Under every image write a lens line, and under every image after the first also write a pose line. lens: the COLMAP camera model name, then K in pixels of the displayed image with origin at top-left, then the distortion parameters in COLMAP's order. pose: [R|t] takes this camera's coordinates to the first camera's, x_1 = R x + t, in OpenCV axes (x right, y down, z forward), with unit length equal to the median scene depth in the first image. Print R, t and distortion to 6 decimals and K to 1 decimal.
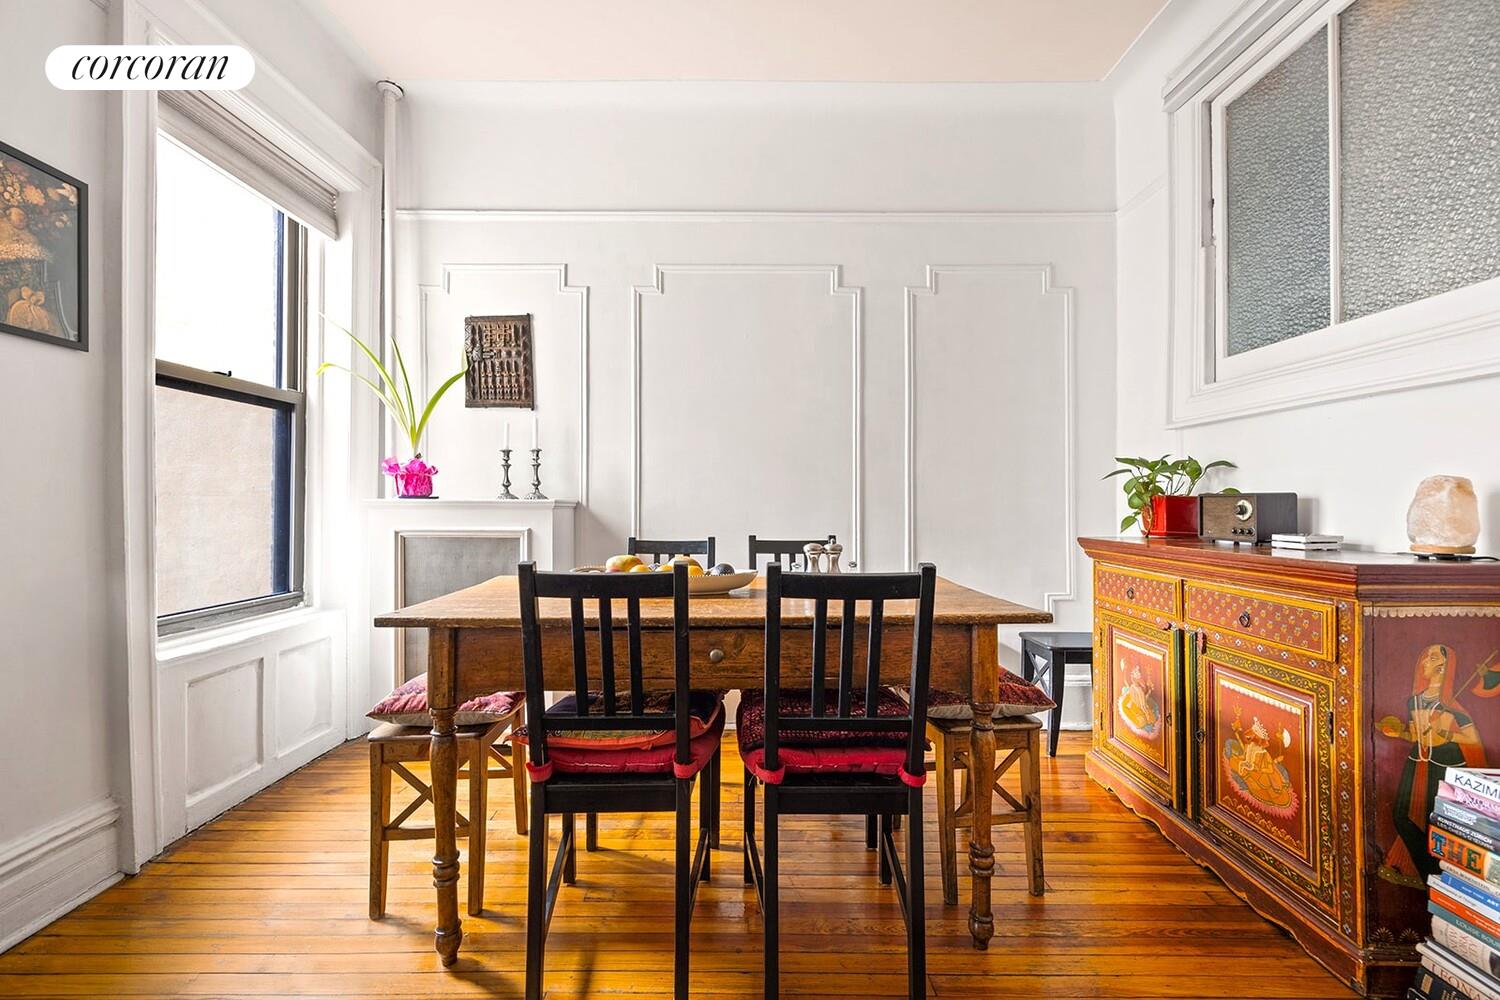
lens RADIAL K [[619.0, 0, 748.4], [0, 619.0, 507.0], [0, 0, 1]] dist [0.006535, -0.000054]
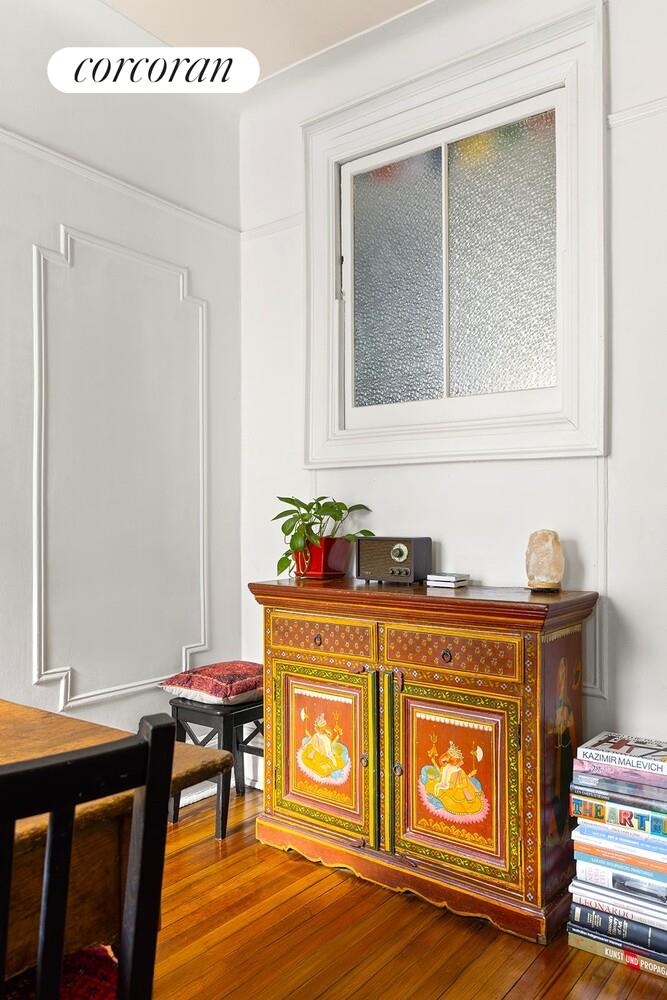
lens RADIAL K [[752.0, 0, 335.5], [0, 752.0, 515.6], [0, 0, 1]] dist [0.001062, 0.001978]
pose [[0.596815, 0.007504, 0.802344, -0.367958], [0.000062, 0.999956, -0.009399, -0.052739], [-0.802379, 0.005659, 0.596788, 0.316994]]
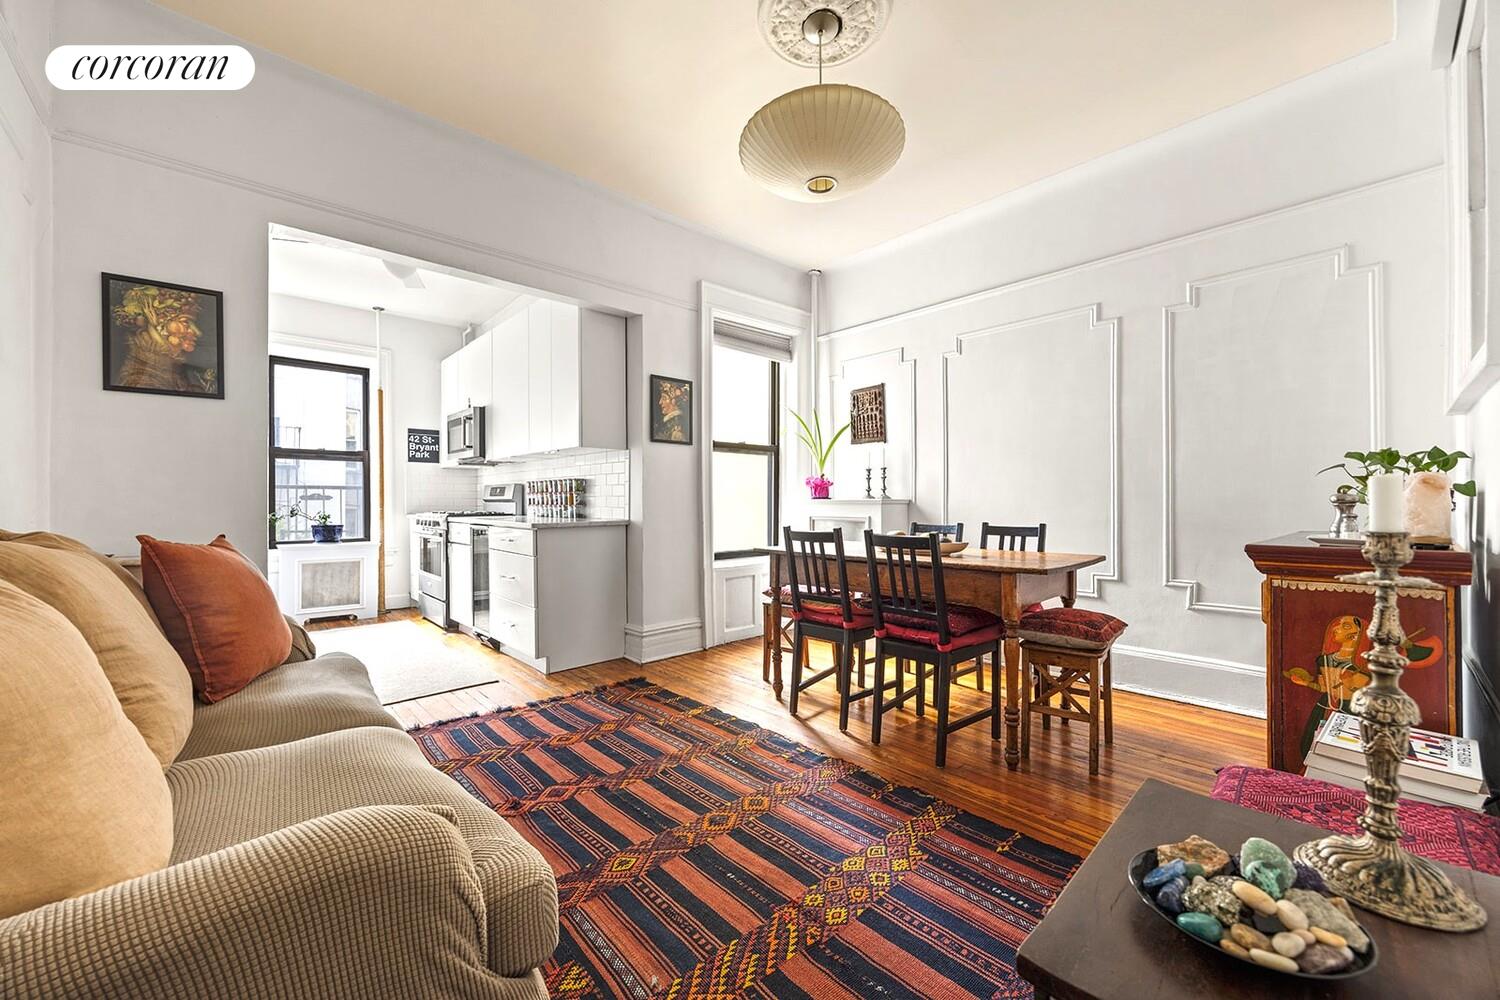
lens RADIAL K [[573.7, 0, 735.3], [0, 573.7, 506.1], [0, 0, 1]] dist [0.000608, 0.000045]
pose [[0.663607, -0.000020, -0.748081, 0.813605], [0.004112, 0.999985, 0.003621, 0.000172], [0.748070, -0.005479, 0.663598, -0.439941]]
